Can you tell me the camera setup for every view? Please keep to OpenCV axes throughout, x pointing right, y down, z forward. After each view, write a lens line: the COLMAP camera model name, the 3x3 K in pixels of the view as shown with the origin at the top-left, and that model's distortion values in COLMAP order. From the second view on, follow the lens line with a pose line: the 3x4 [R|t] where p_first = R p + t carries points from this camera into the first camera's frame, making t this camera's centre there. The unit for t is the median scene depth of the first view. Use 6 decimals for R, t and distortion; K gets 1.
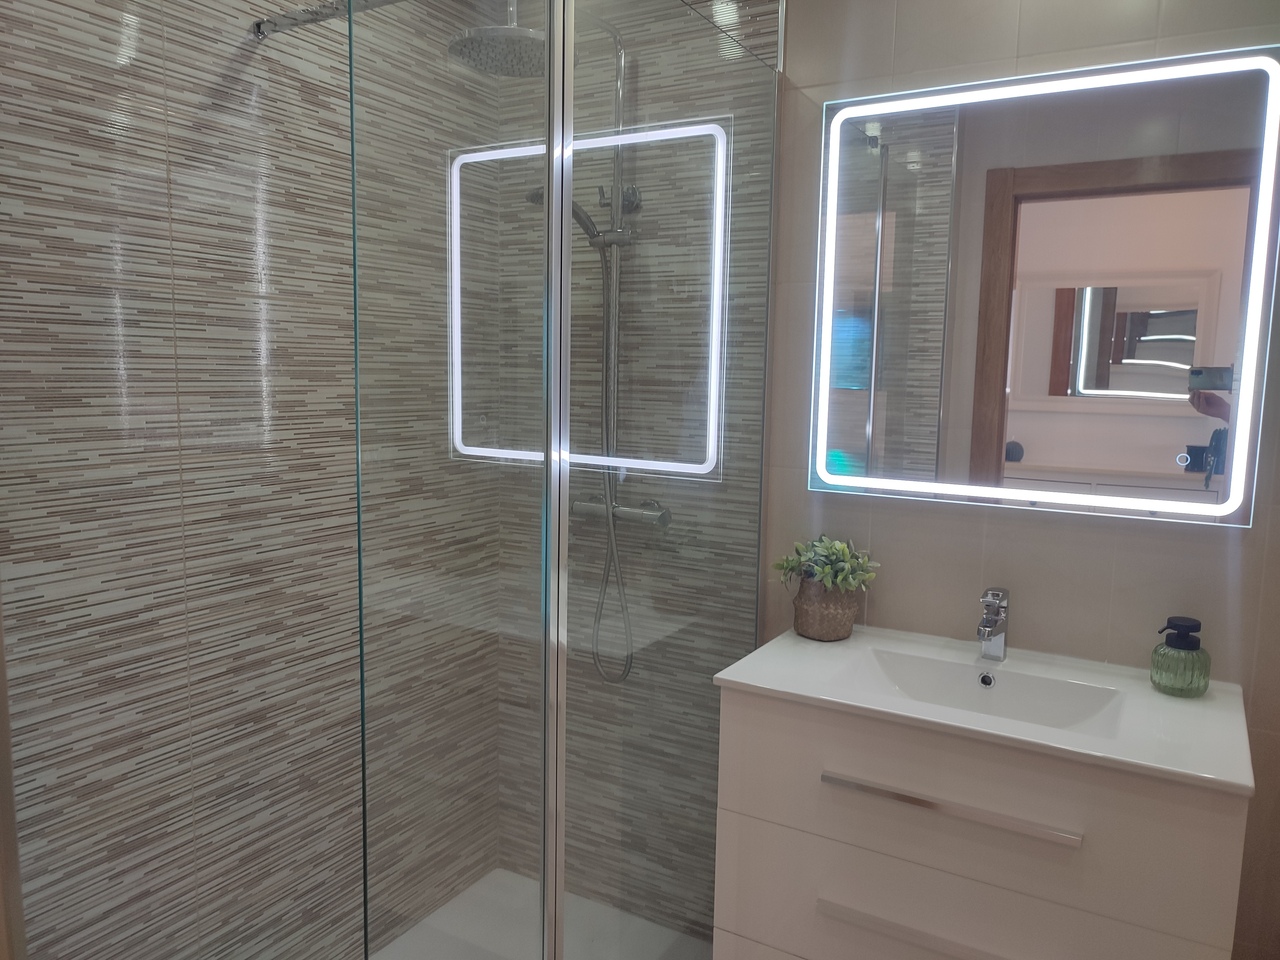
lens RADIAL K [[937.0, 0, 645.7], [0, 937.0, 480.5], [0, 0, 1]] dist [0.022684, -0.012733]
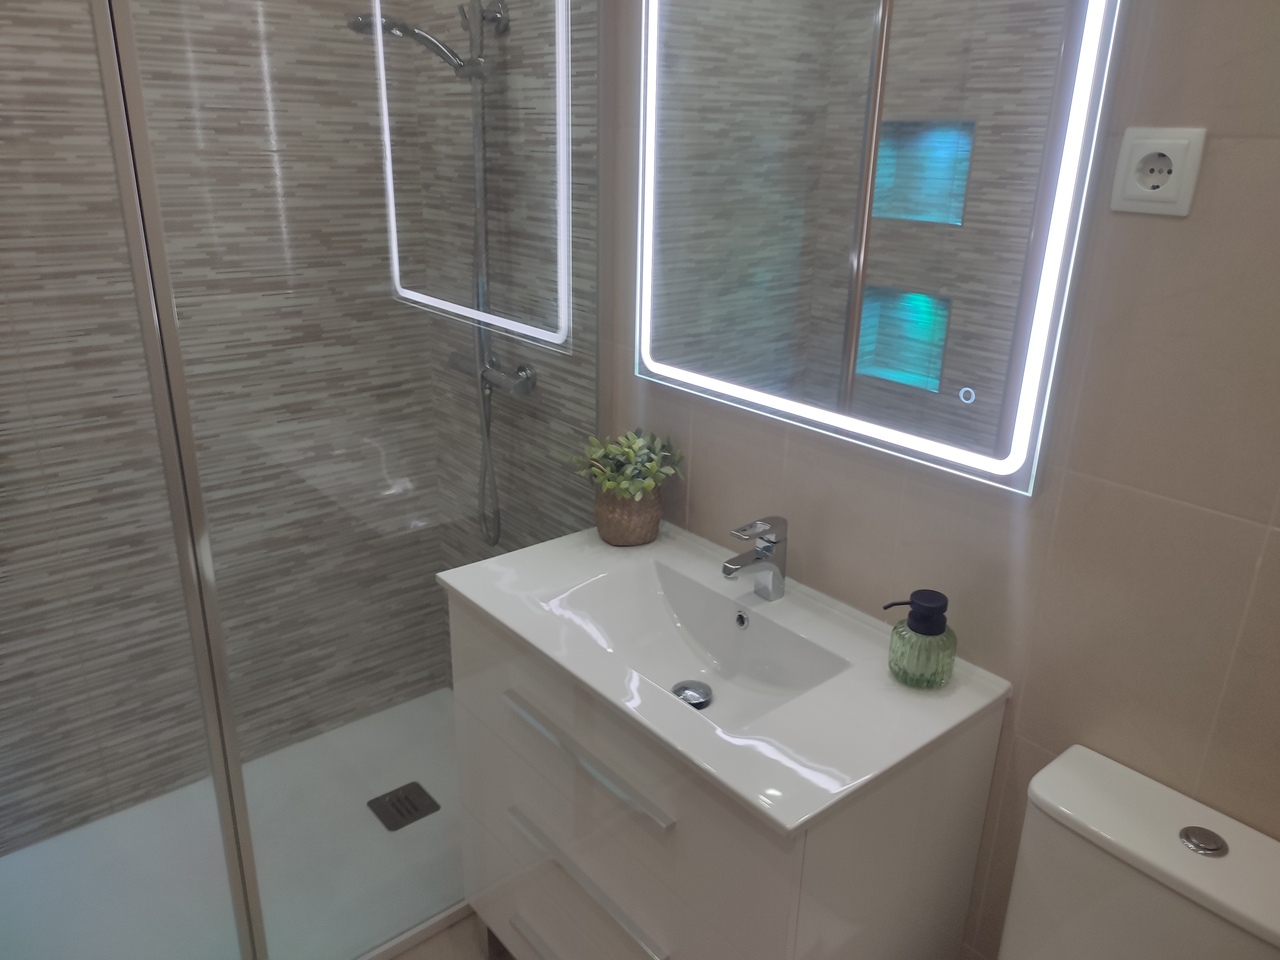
lens RADIAL K [[940.3, 0, 640.9], [0, 940.3, 473.6], [0, 0, 1]] dist [0.015989, -0.007008]
pose [[0.941646, 0.114530, -0.316520, 0.464361], [-0.043716, 0.973981, 0.222372, -0.095588], [0.333753, -0.195559, 0.922153, 0.164287]]
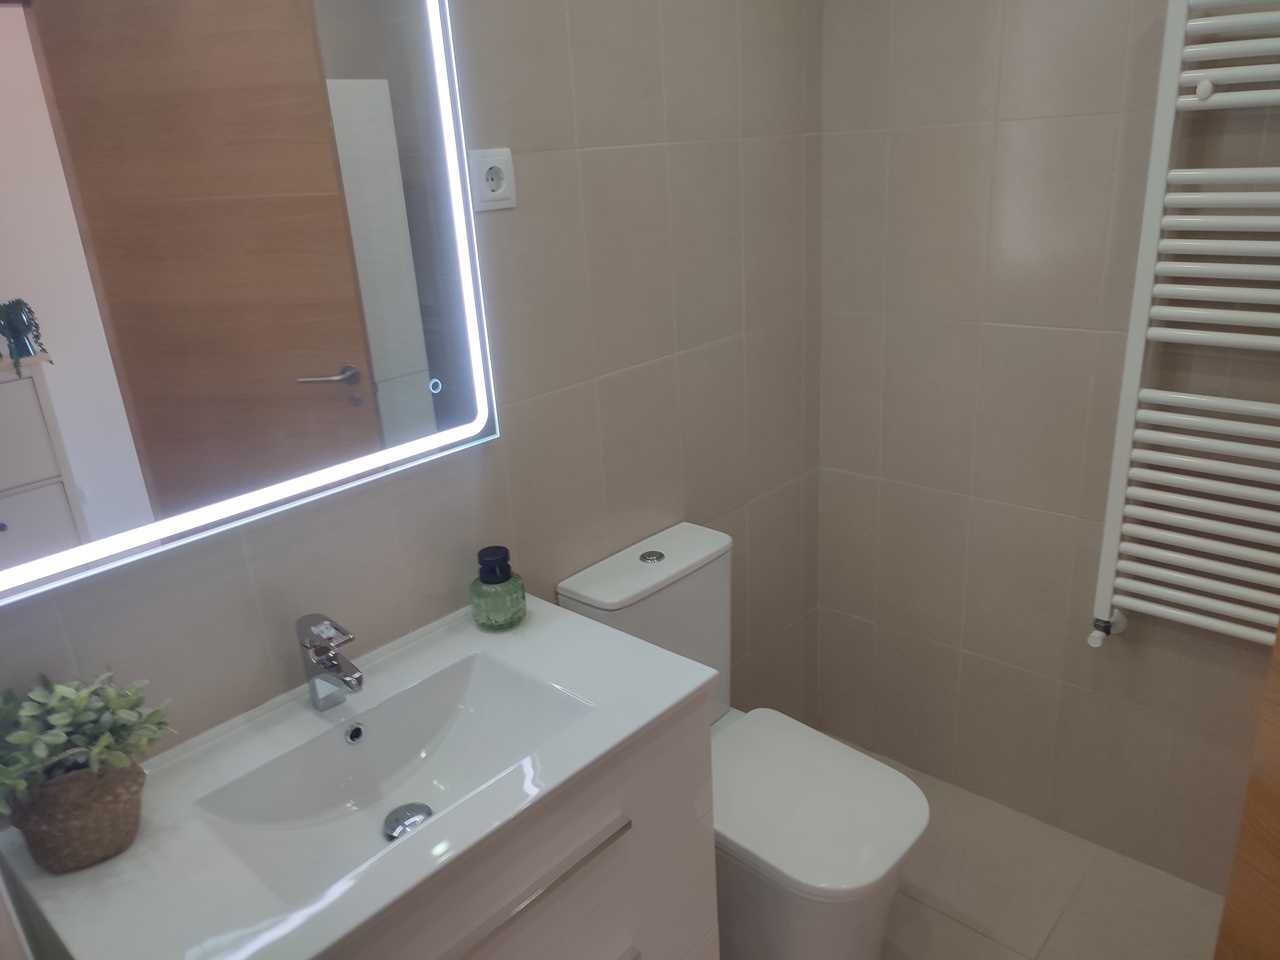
lens RADIAL K [[932.1, 0, 638.5], [0, 932.1, 483.8], [0, 0, 1]] dist [0.026009, -0.025780]
pose [[0.201196, -0.371748, 0.906269, -0.171465], [0.183581, 0.923105, 0.337898, -0.159730], [-0.962195, 0.098390, 0.253971, 0.490709]]
